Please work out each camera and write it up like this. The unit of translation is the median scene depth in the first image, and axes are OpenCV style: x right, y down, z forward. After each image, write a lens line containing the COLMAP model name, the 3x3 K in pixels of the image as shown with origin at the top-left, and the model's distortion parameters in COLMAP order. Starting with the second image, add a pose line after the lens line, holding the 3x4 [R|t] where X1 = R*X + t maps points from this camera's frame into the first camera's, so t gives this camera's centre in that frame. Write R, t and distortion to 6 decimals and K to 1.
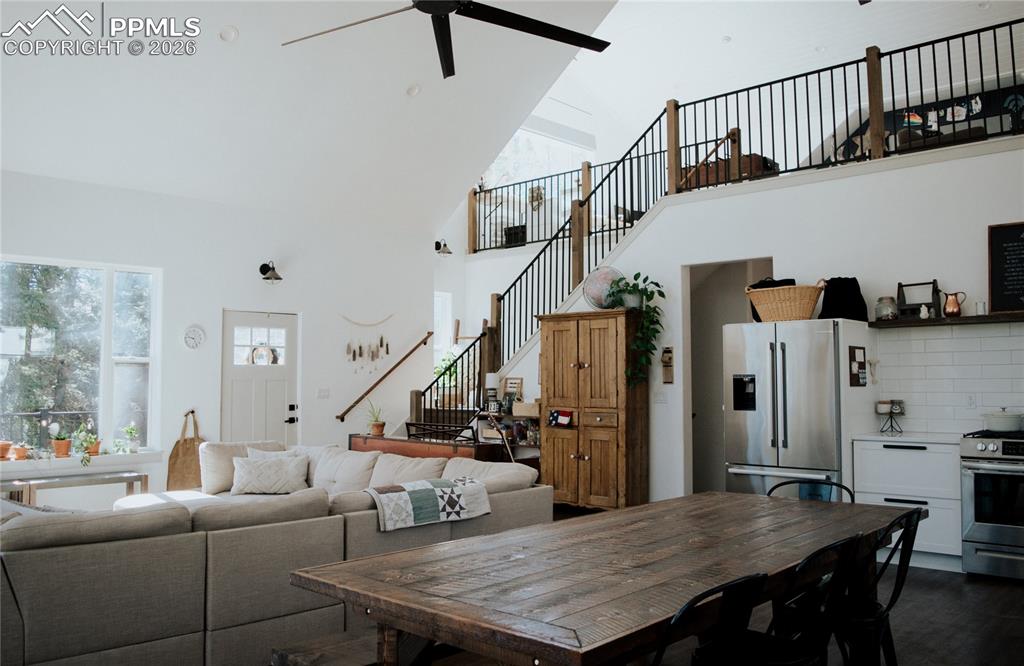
lens RADIAL K [[842.2, 0, 512.0], [0, 842.2, 333.0], [0, 0, 1]] dist [-0.092990, 0.012390]
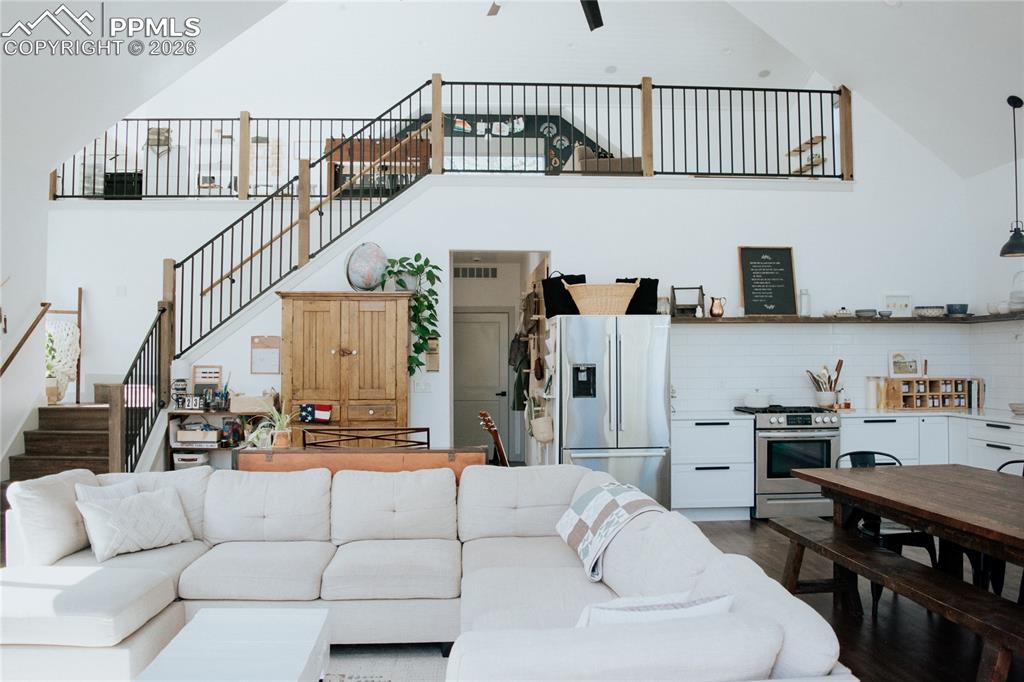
lens RADIAL K [[851.6, 0, 512.0], [0, 851.6, 341.0], [0, 0, 1]] dist [-0.082353, 0.004486]
pose [[0.670717, 0.011845, 0.741619, -0.457132], [-0.038461, 0.999083, 0.018826, 0.003325], [-0.740715, -0.041151, 0.670558, 0.273303]]
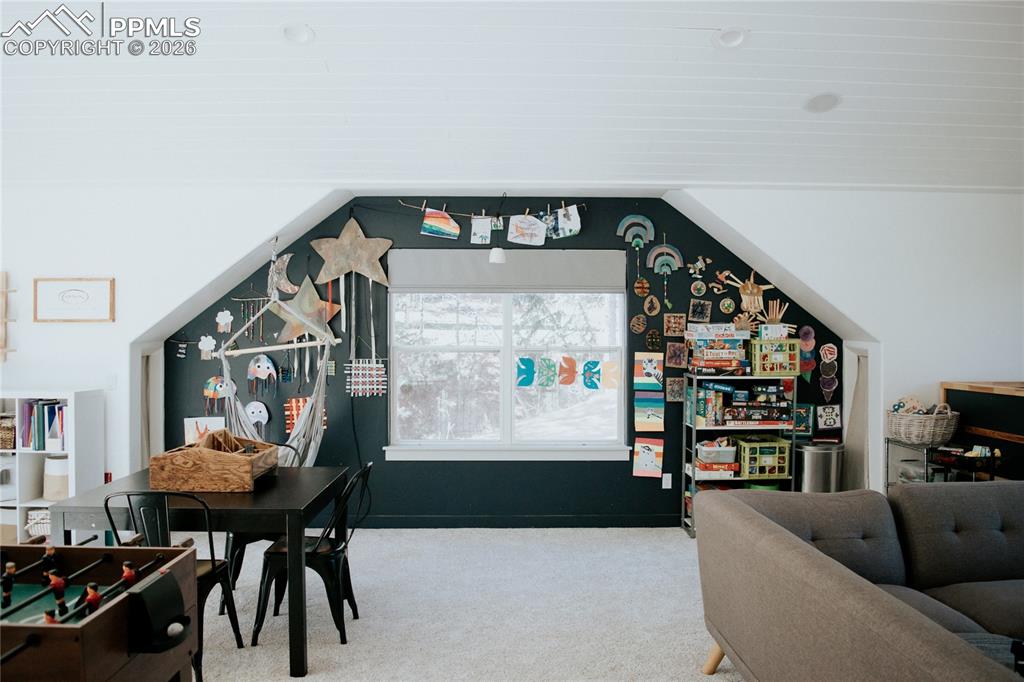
lens RADIAL K [[851.6, 0, 512.0], [0, 851.6, 341.0], [0, 0, 1]] dist [-0.082353, 0.004486]
pose [[0.706344, 0.010460, 0.707791, 0.252649], [-0.042967, 0.998681, 0.028121, -0.315015], [-0.706563, -0.050275, 0.705862, 0.930237]]
